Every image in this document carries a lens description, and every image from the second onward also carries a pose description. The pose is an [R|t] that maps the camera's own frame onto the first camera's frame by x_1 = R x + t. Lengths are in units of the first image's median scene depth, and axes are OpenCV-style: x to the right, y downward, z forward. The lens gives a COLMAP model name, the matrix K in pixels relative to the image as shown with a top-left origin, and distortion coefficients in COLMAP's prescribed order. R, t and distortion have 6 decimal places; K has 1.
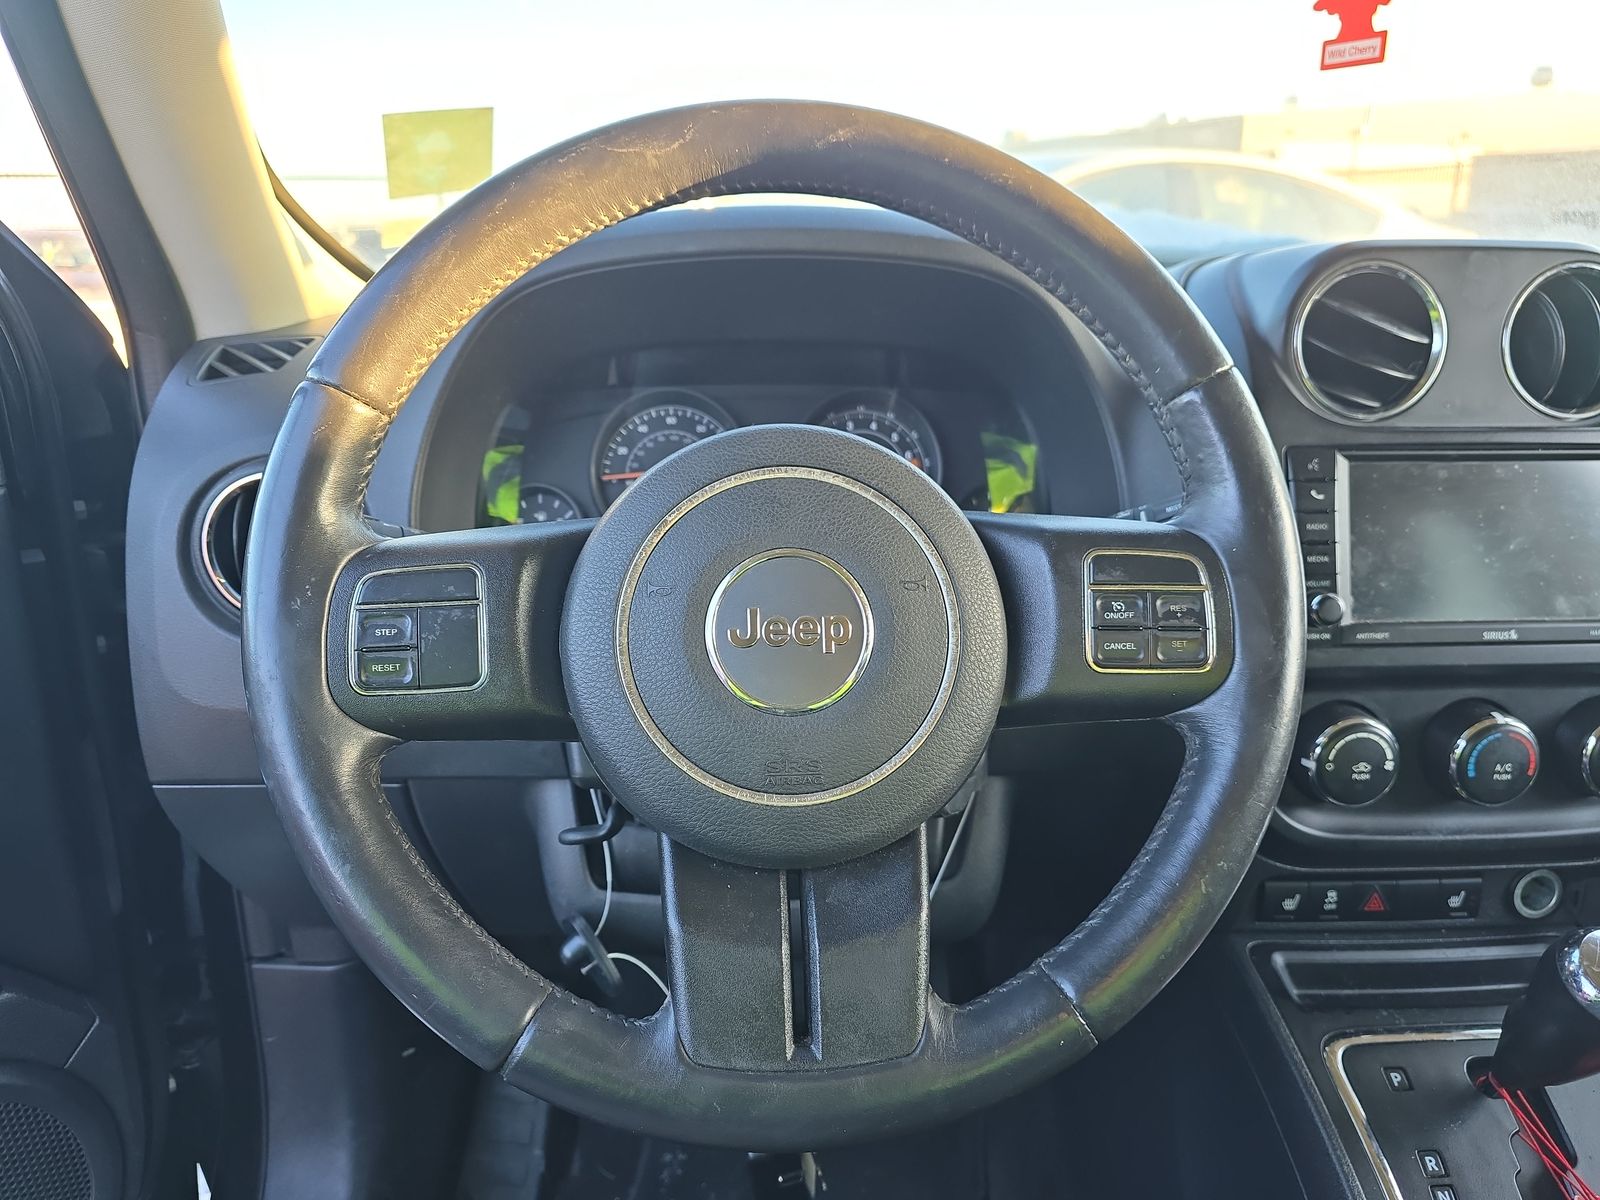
lens RADIAL K [[1107.3, 0, 801.6], [0, 1107.3, 649.5], [0, 0, 1]] dist [0.003733, 0.005783]
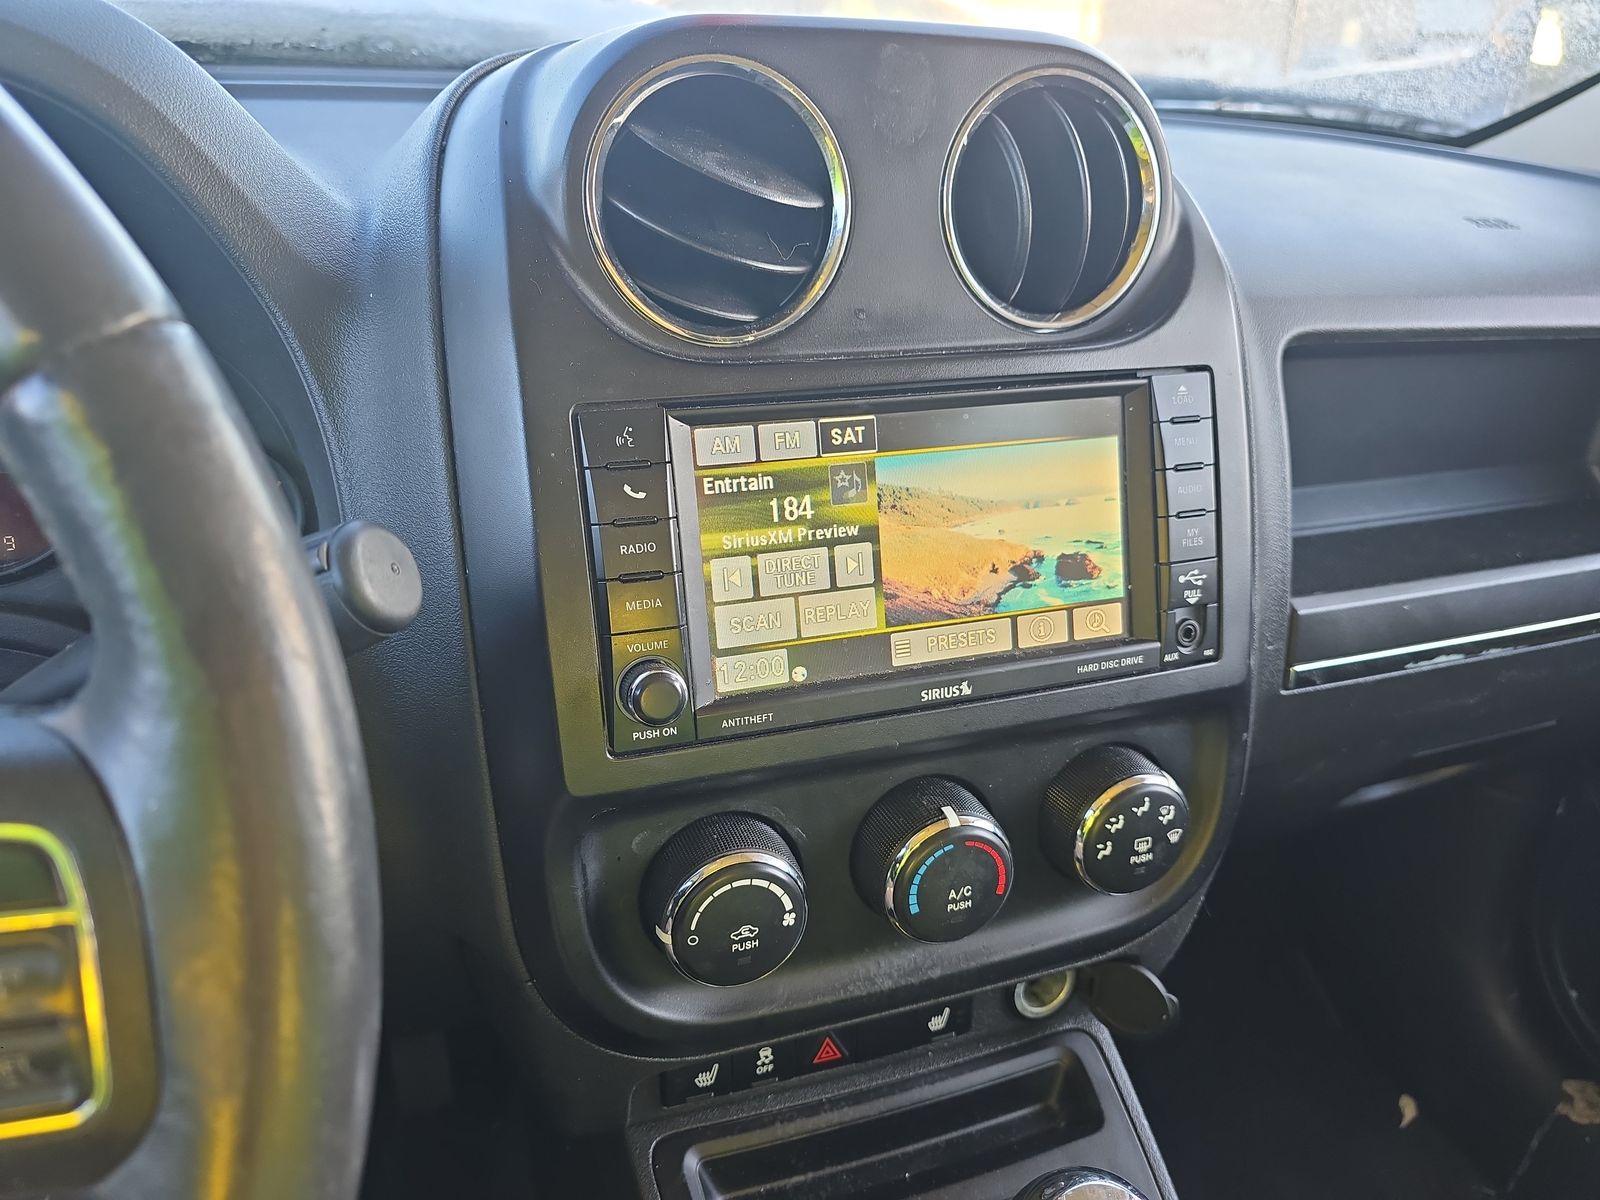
lens RADIAL K [[1067.9, 0, 800.0], [0, 1067.9, 600.0], [0, 0, 1]] dist [0.089079, -0.089050]
pose [[0.965054, -0.093319, 0.244872, 0.397023], [0.061116, 0.988826, 0.135971, -0.150266], [-0.254825, -0.116254, 0.959974, 0.433272]]
